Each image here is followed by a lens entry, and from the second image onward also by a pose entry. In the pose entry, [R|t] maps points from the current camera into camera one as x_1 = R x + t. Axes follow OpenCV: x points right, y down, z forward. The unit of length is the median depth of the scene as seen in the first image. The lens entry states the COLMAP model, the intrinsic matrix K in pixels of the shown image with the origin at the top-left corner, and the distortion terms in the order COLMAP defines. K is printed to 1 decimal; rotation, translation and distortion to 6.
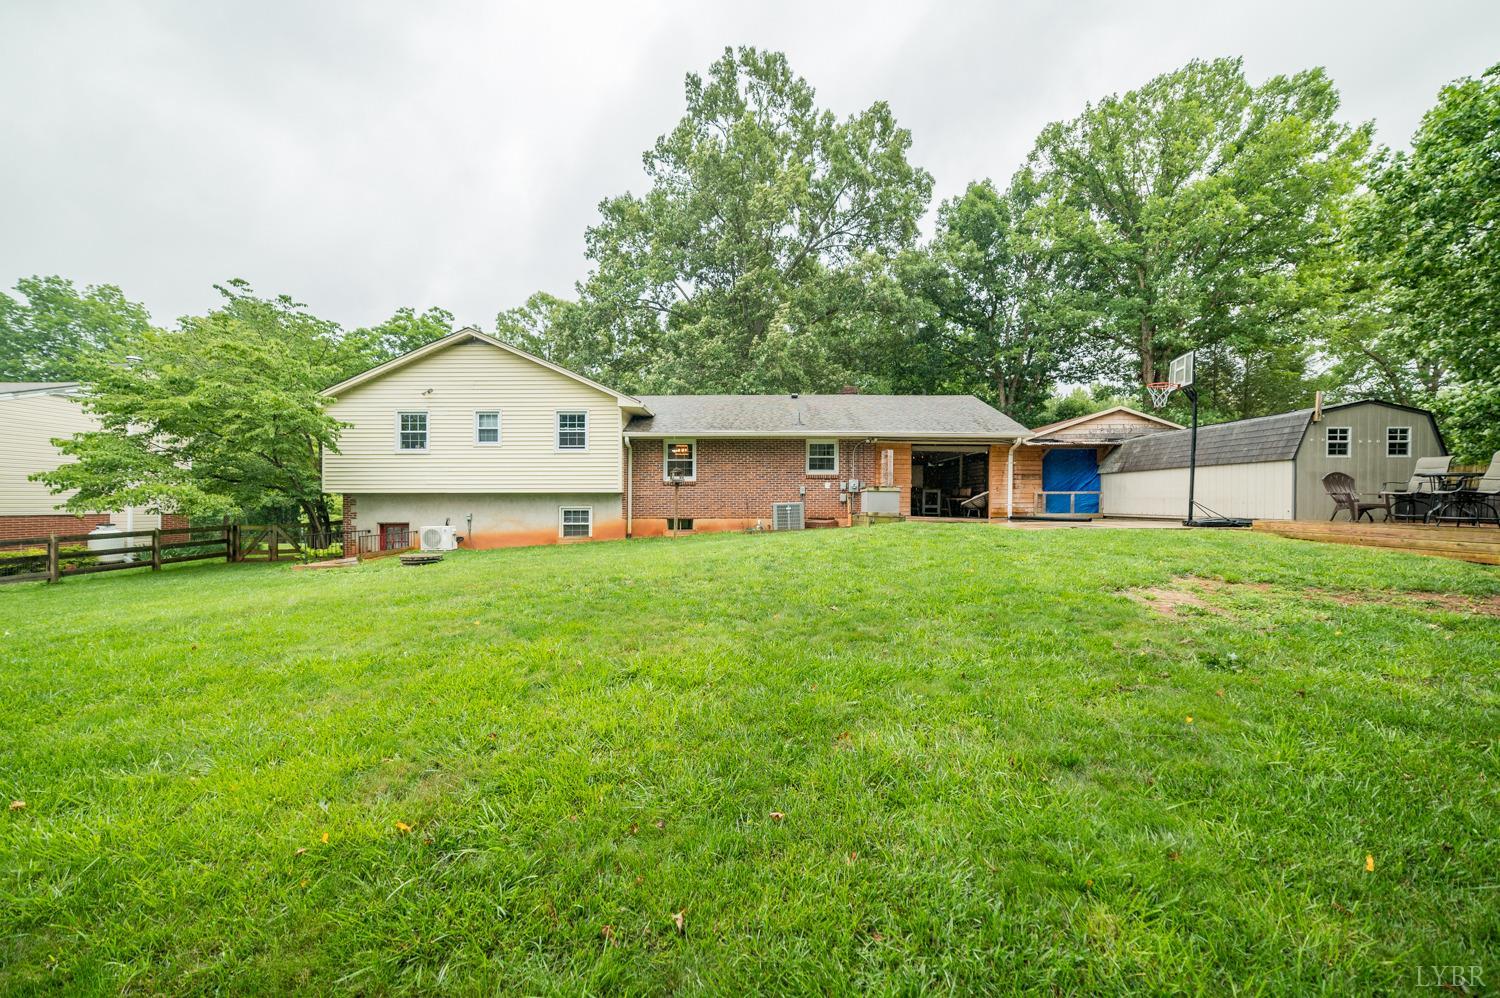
lens RADIAL K [[571.9, 0, 742.2], [0, 571.9, 509.2], [0, 0, 1]] dist [0.000060, 0.001016]
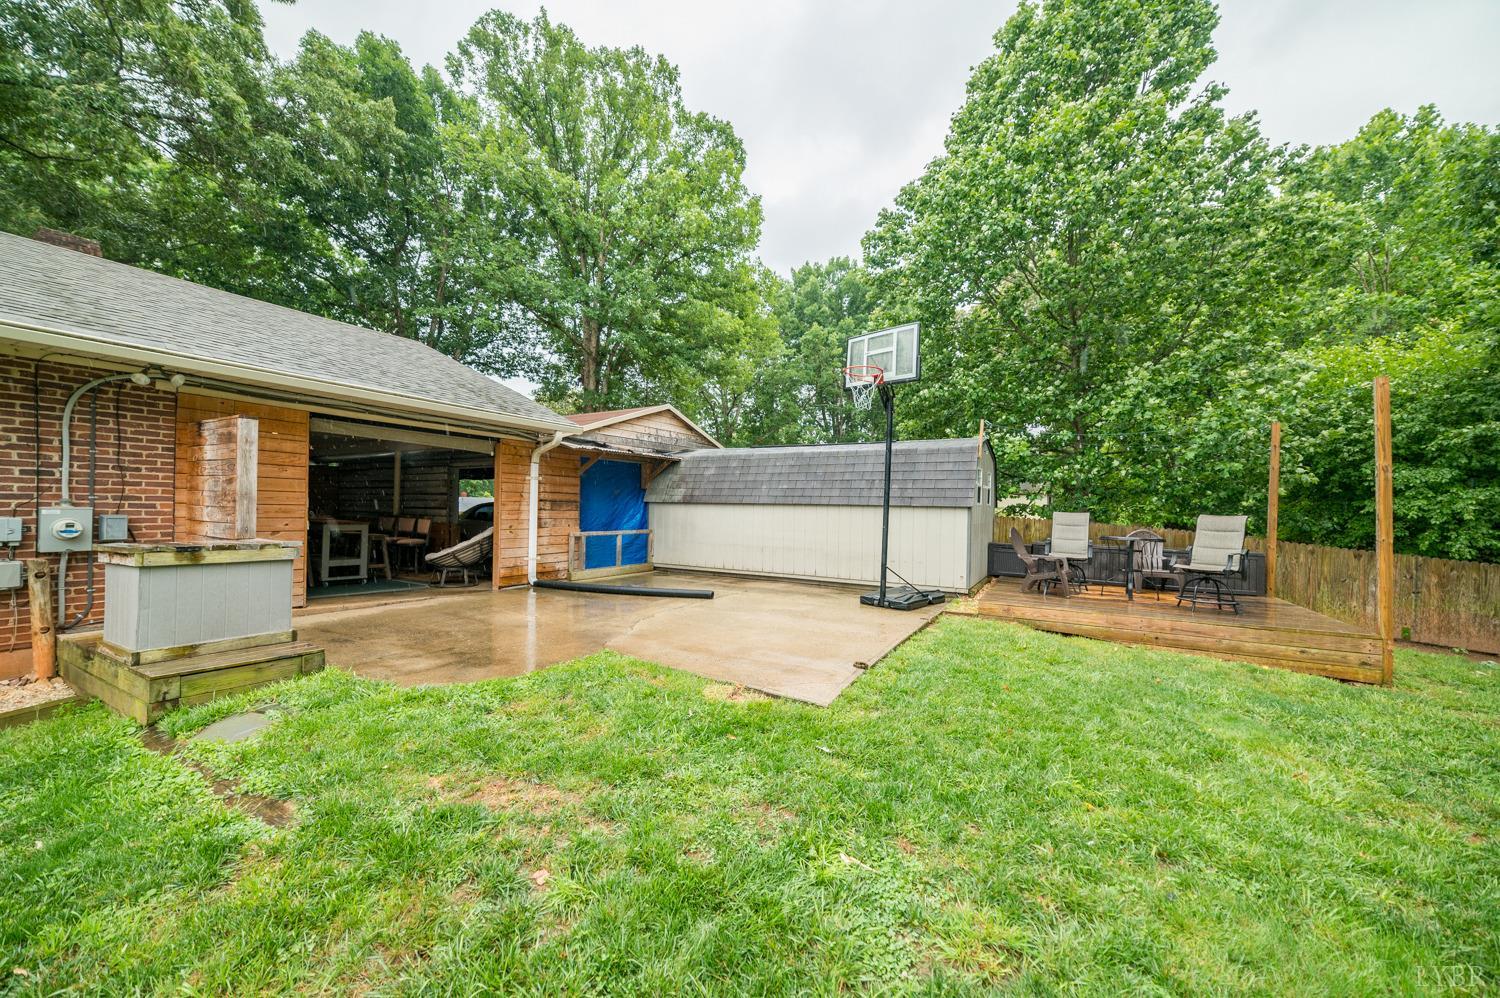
lens RADIAL K [[571.9, 0, 750.5], [0, 571.9, 517.7], [0, 0, 1]] dist [0.000060, 0.001016]
pose [[0.502248, -0.004269, 0.864713, 0.122096], [-0.006256, 0.999944, 0.008570, -0.051455], [-0.864701, -0.009714, 0.502193, 0.578677]]
